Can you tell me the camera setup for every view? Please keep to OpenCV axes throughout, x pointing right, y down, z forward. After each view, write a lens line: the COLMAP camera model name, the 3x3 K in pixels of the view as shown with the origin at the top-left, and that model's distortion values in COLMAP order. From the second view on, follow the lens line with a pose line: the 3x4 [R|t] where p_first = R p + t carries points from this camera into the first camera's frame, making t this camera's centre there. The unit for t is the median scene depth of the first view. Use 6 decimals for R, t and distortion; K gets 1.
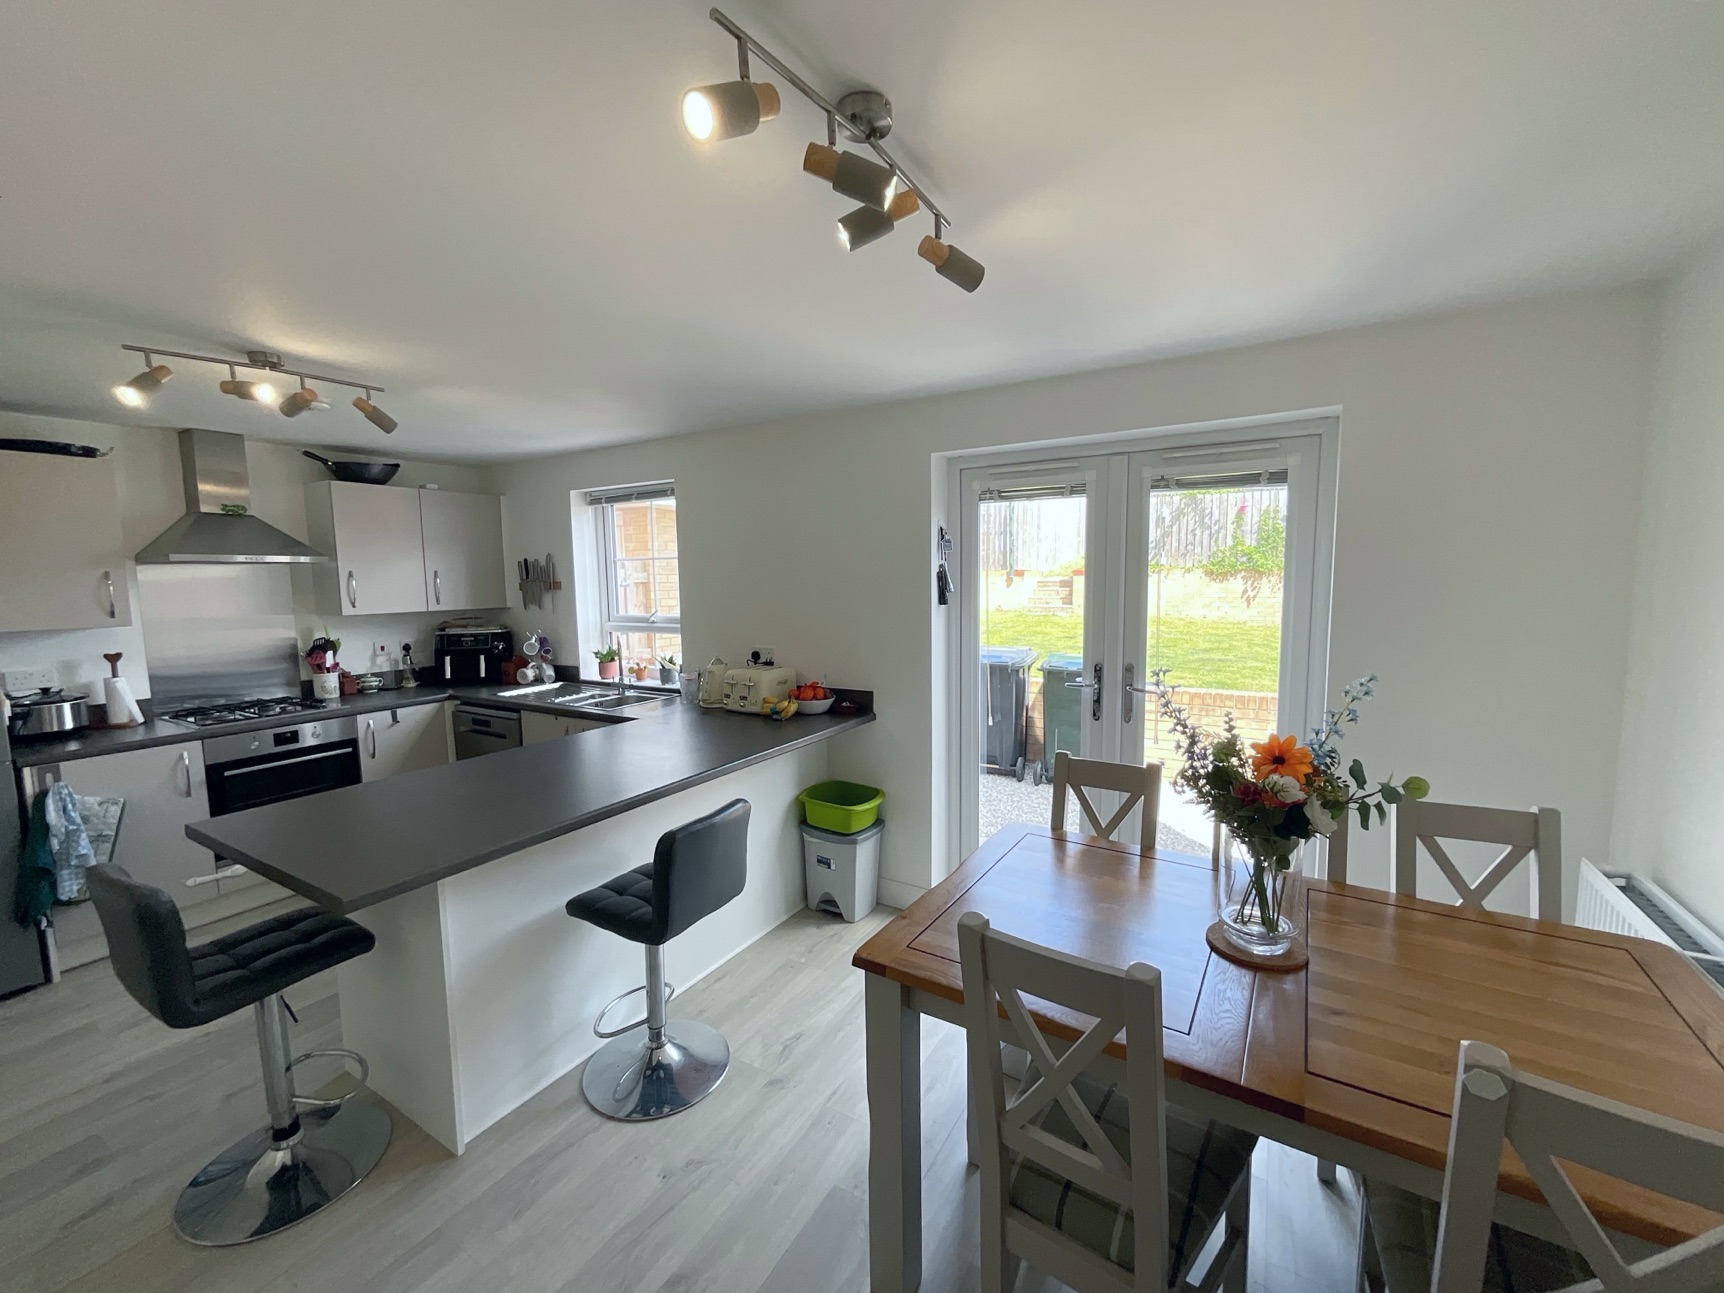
lens RADIAL K [[699.9, 0, 861.8], [0, 699.9, 644.4], [0, 0, 1]] dist [-0.002558, 0.000609]
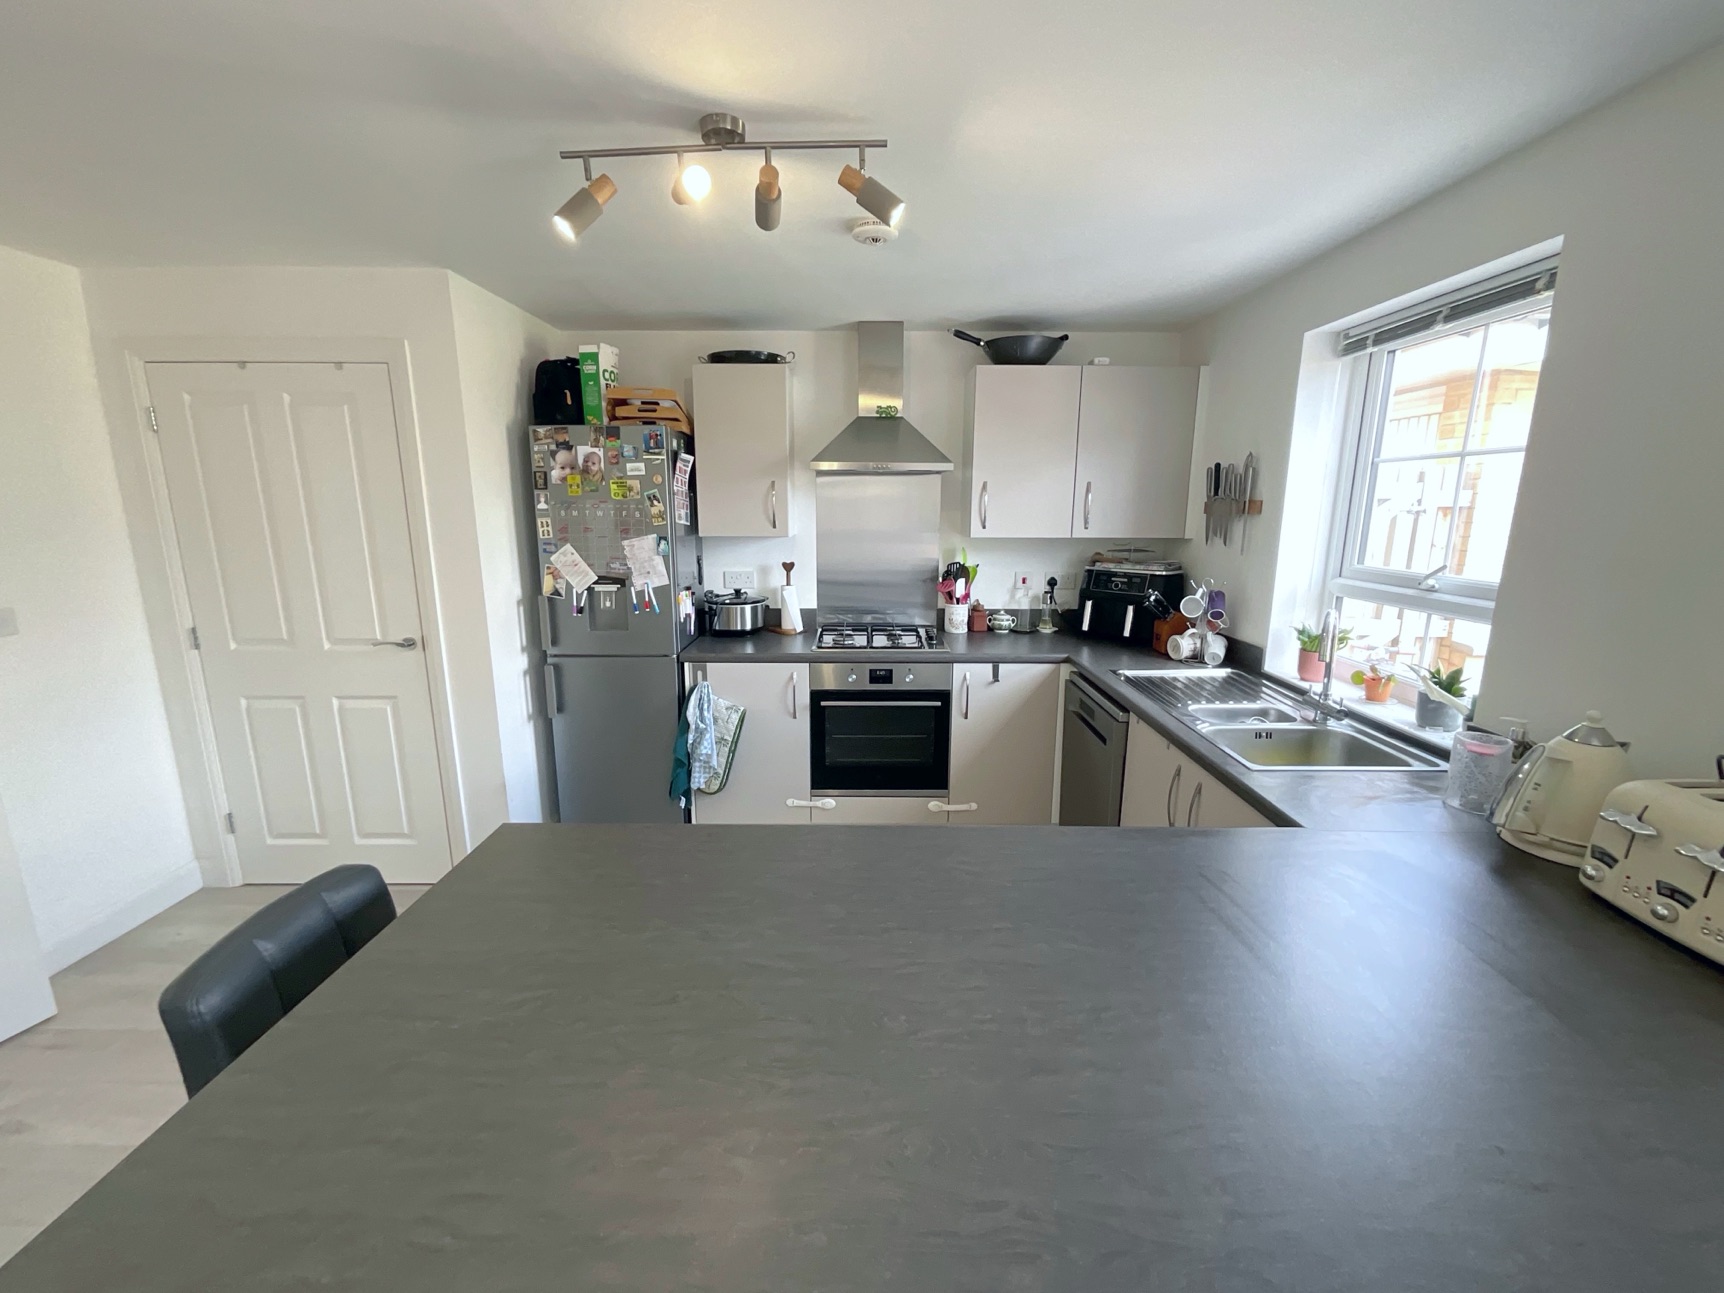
lens RADIAL K [[699.9, 0, 861.8], [0, 699.9, 644.4], [0, 0, 1]] dist [-0.002558, 0.000609]
pose [[0.511309, 0.188913, -0.838377, -0.096245], [-0.095869, 0.981990, 0.162805, -0.037947], [0.854033, -0.002869, 0.520211, 0.447663]]
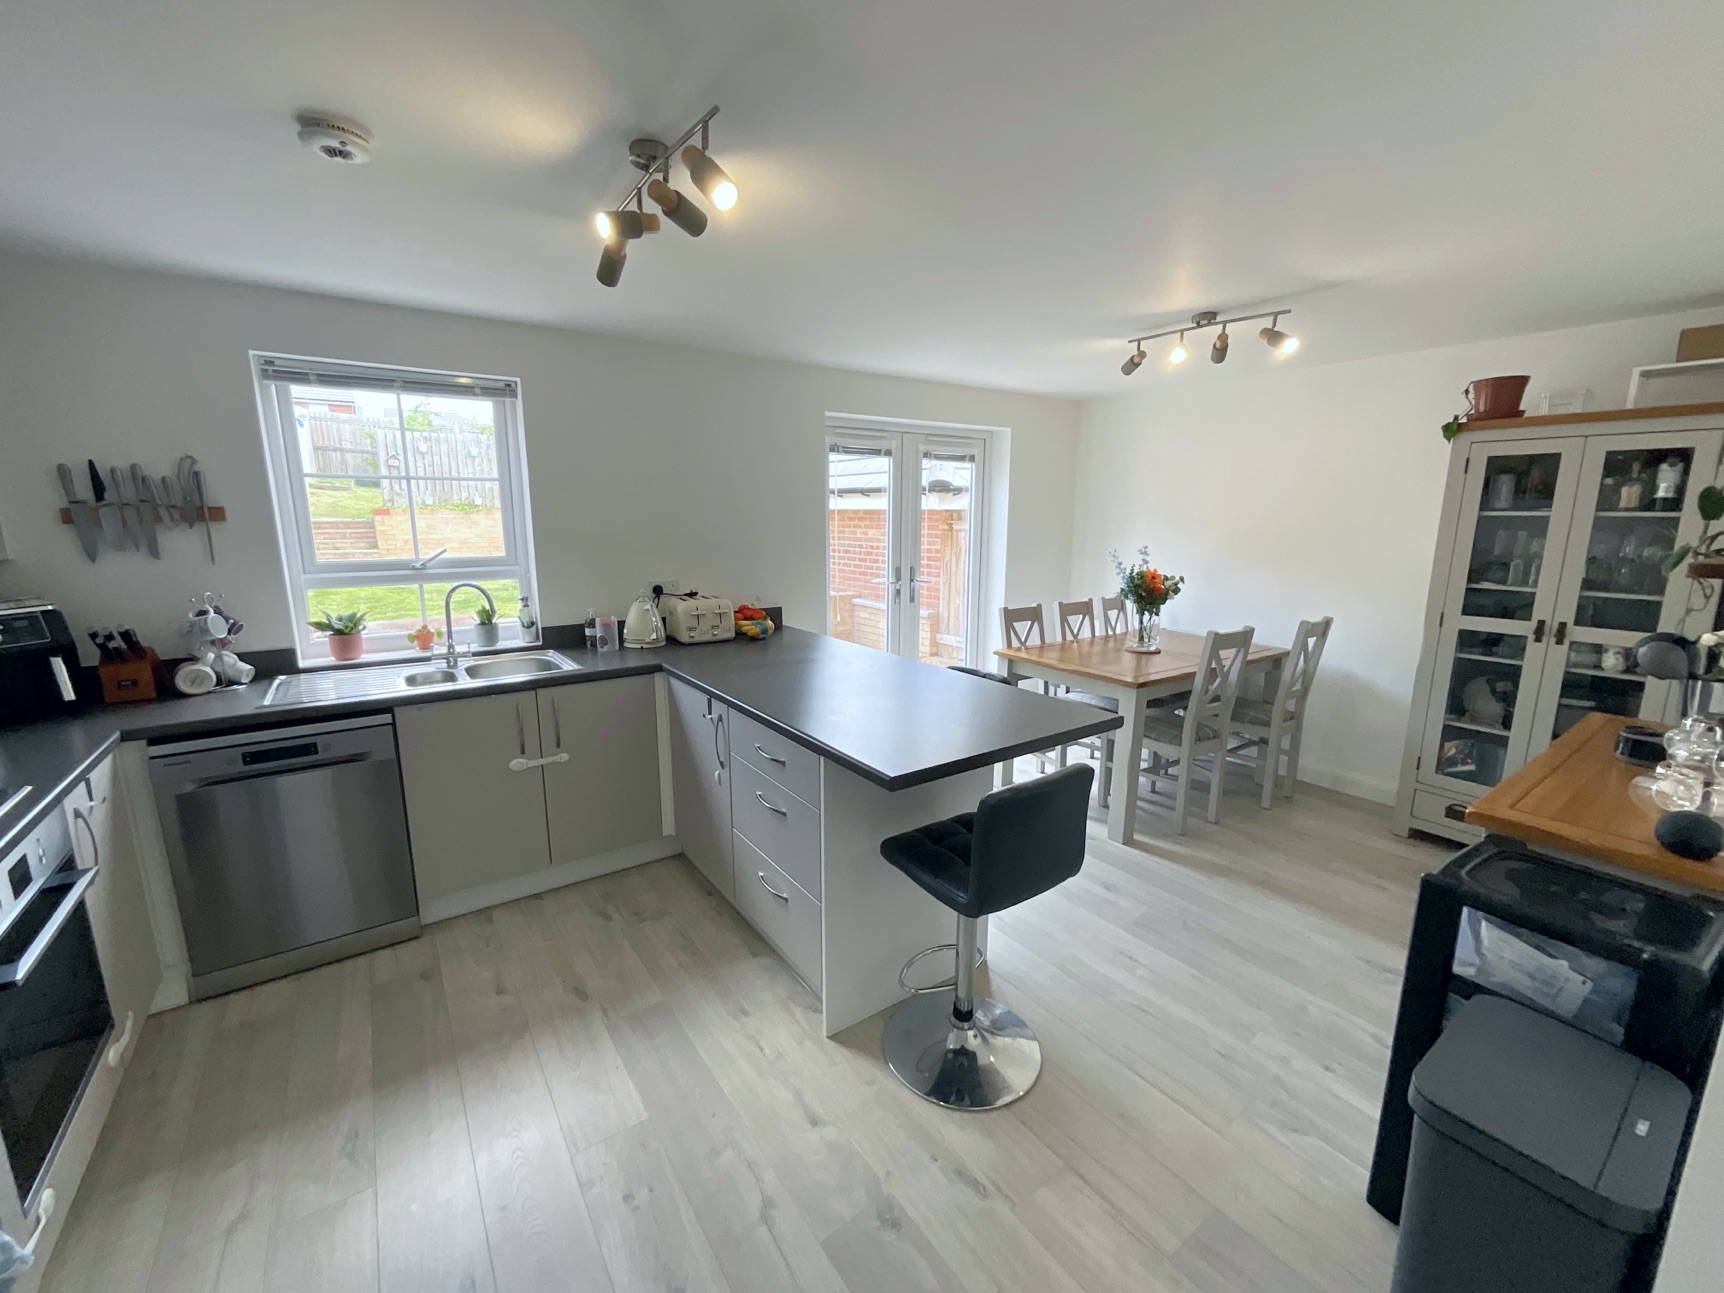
lens RADIAL K [[704.7, 0, 869.9], [0, 704.7, 647.5], [0, 0, 1]] dist [0.000111, 0.000158]
pose [[0.394708, -0.158797, 0.904980, -0.836223], [0.082277, 0.987103, 0.137322, -0.013521], [-0.915116, 0.020256, 0.402683, 0.315651]]
